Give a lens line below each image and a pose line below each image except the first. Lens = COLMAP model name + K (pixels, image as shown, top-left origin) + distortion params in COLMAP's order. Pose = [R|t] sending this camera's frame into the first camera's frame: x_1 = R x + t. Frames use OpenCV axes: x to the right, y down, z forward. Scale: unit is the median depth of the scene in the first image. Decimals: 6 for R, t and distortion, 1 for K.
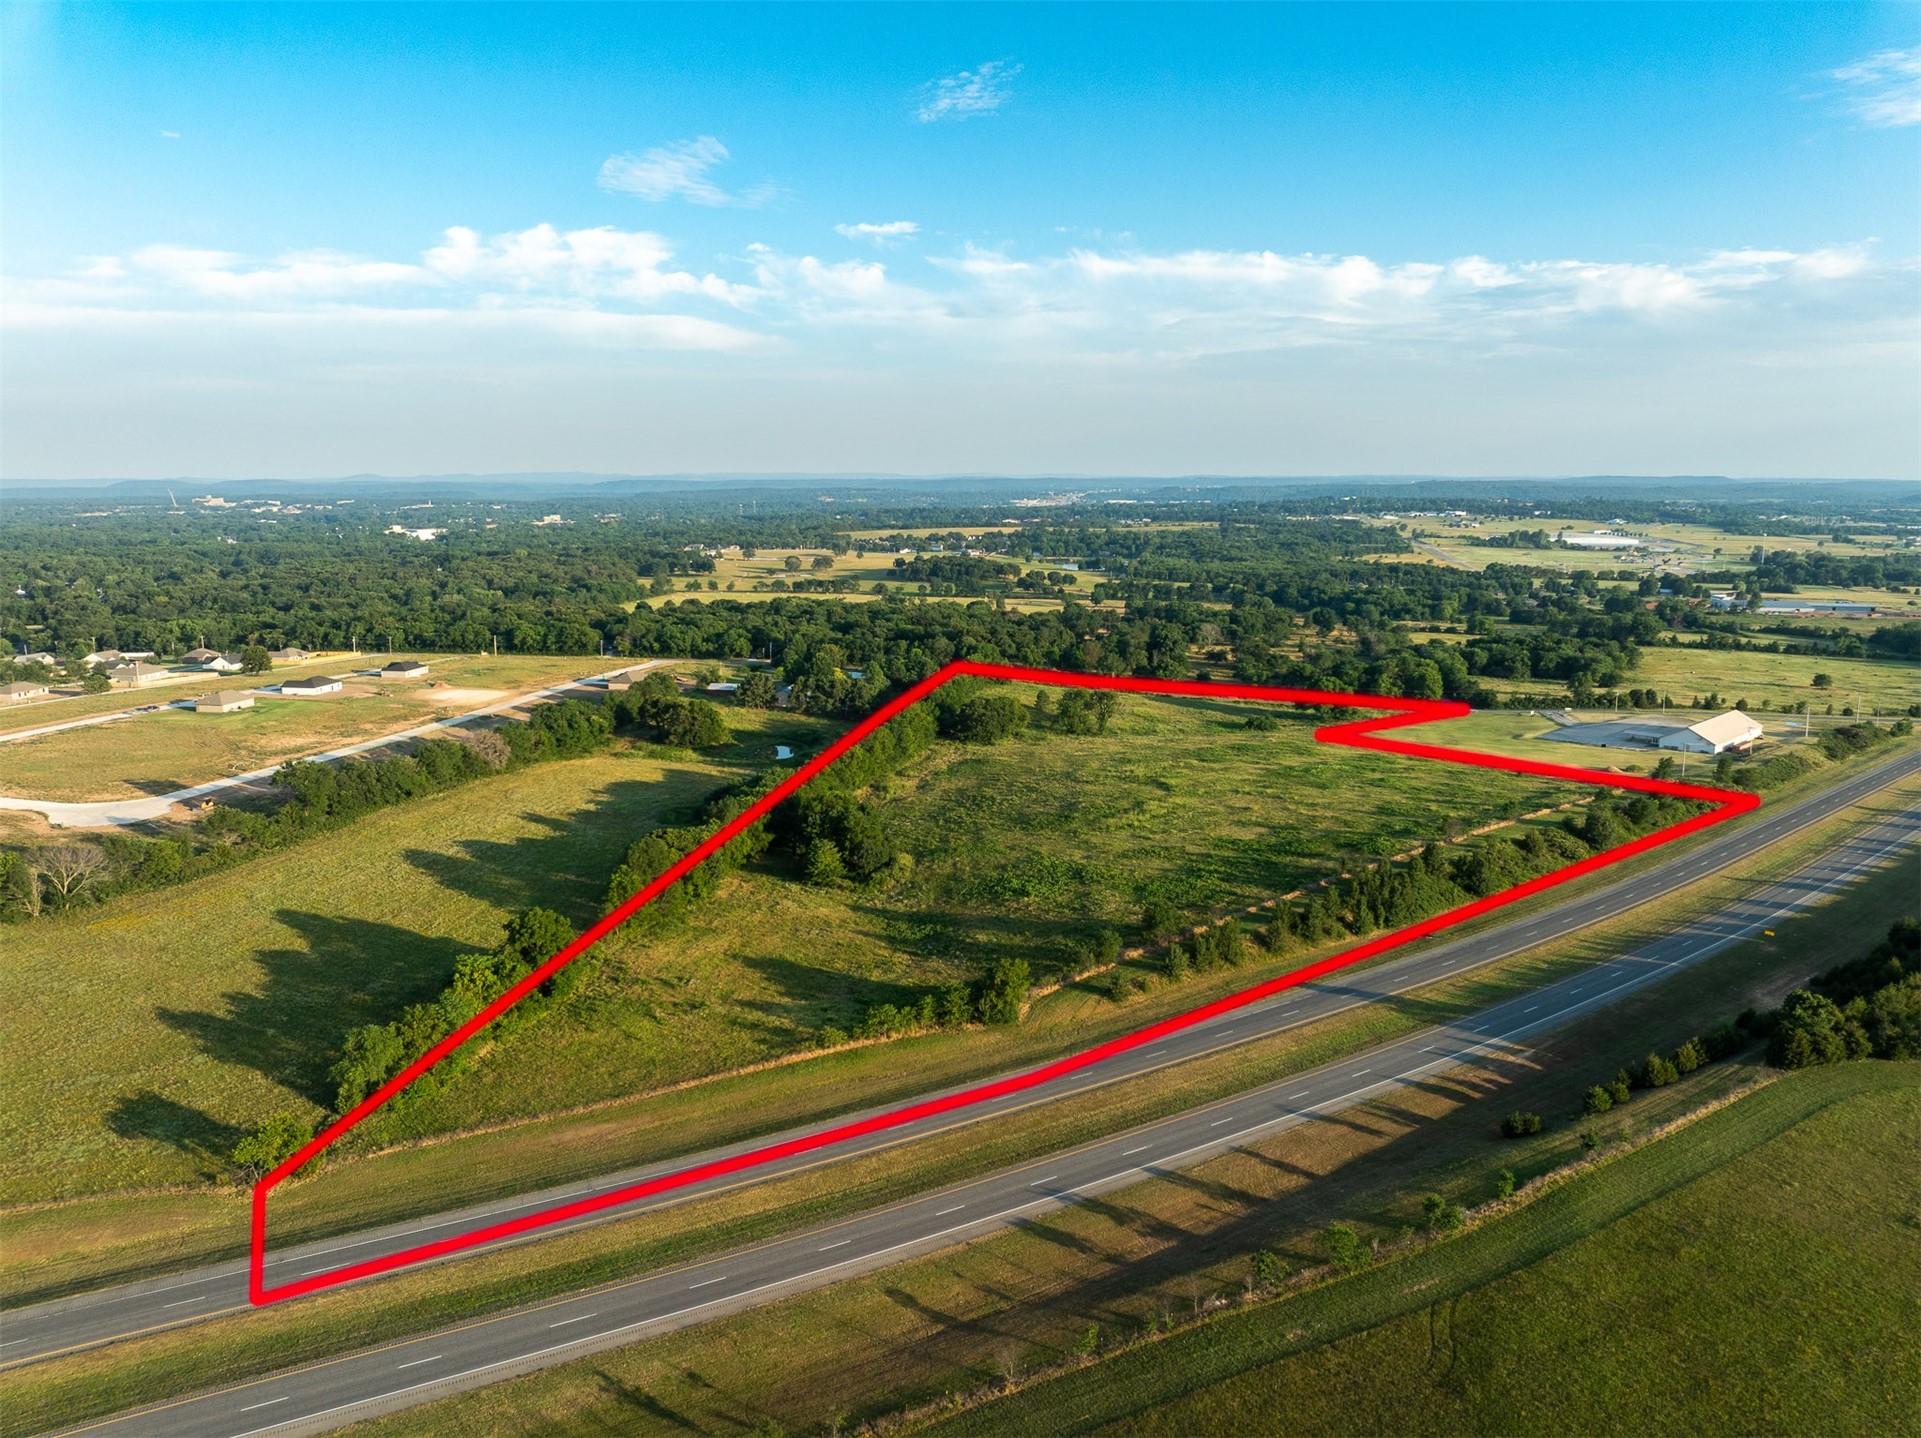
lens RADIAL K [[1359.3, 0, 969.2], [0, 1359.3, 704.1], [0, 0, 1]] dist [-0.046750, 0.012666]
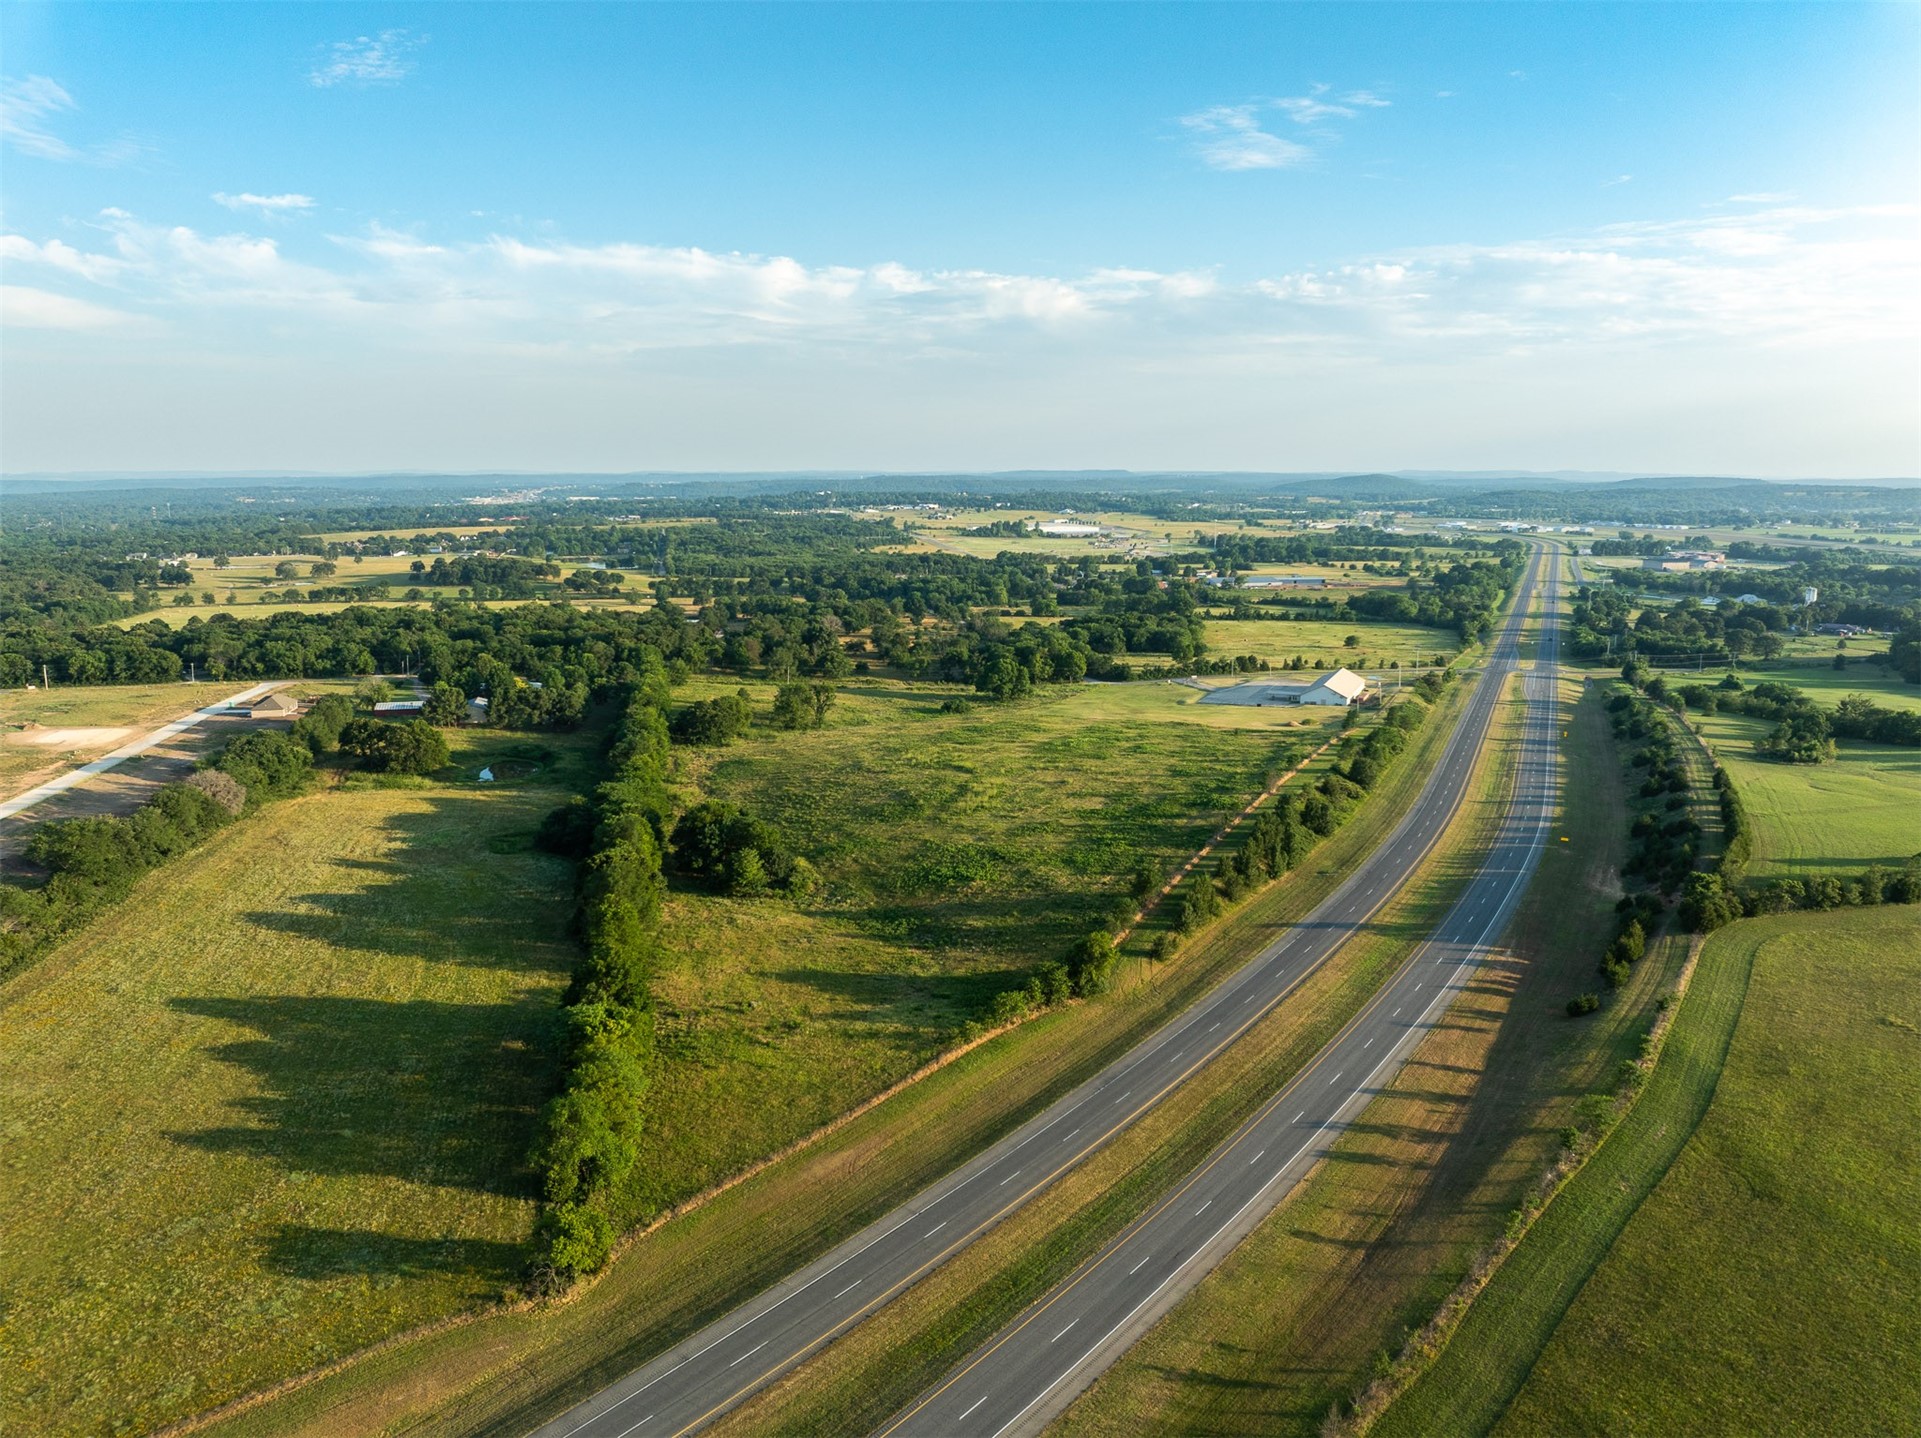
lens RADIAL K [[1359.3, 0, 968.2], [0, 1359.3, 699.7], [0, 0, 1]] dist [-0.046750, 0.012666]
pose [[0.920565, -0.064076, 0.385298, -0.175658], [0.064158, 0.997859, 0.012659, -0.003854], [-0.385285, 0.013066, 0.922705, 0.029008]]
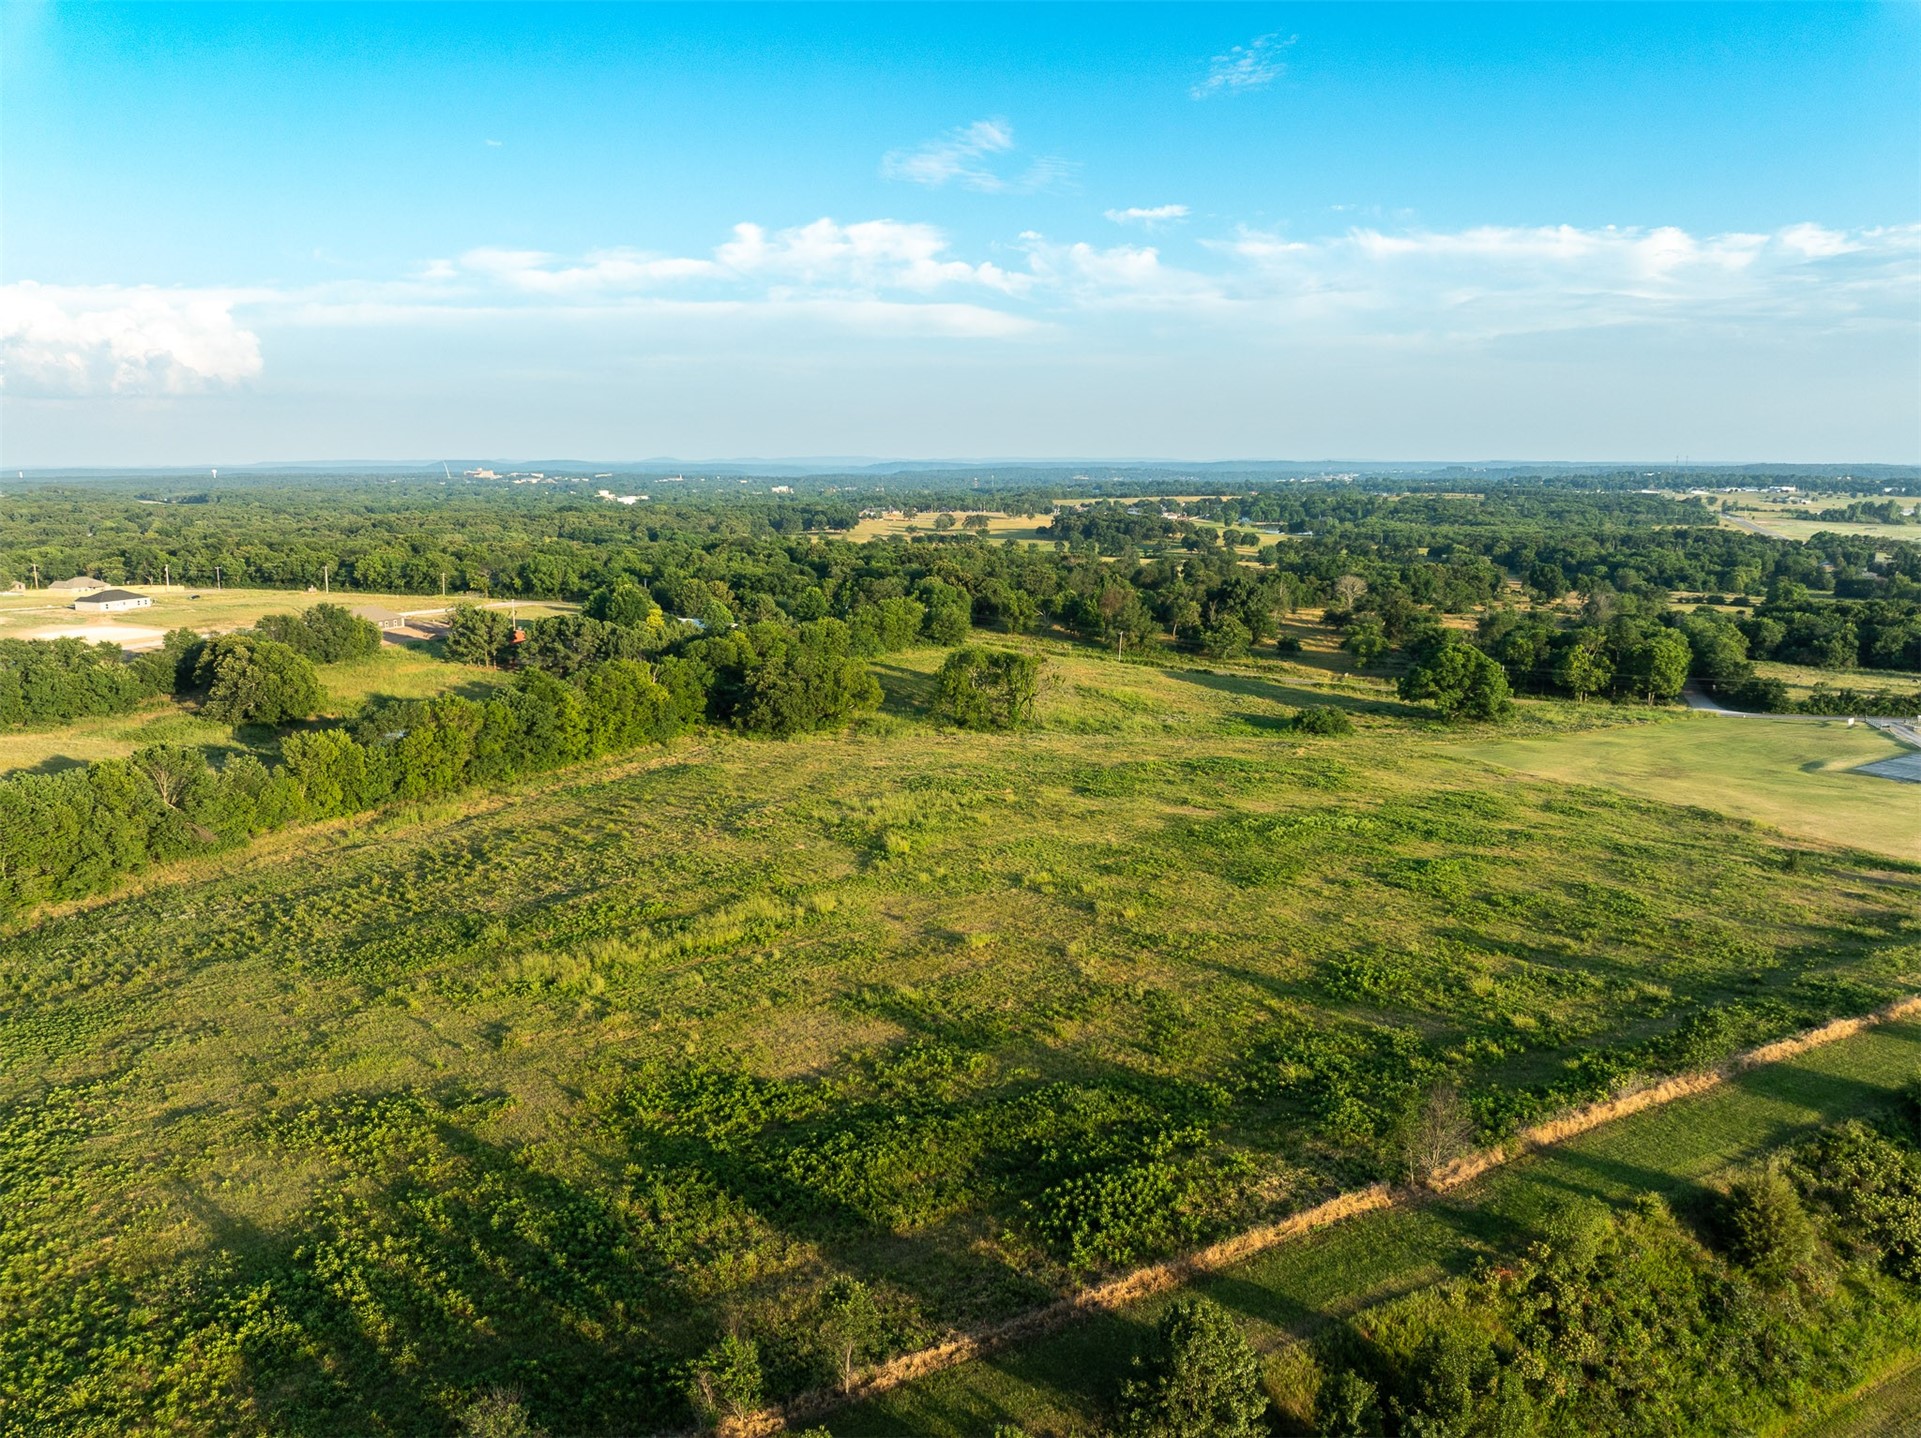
lens RADIAL K [[1359.3, 0, 950.0], [0, 1359.3, 674.4], [0, 0, 1]] dist [-0.046750, 0.012666]
pose [[0.978410, 0.032589, -0.204088, 0.176015], [-0.034893, 0.999361, -0.007704, 0.004682], [0.203707, 0.014659, 0.978922, 0.407915]]
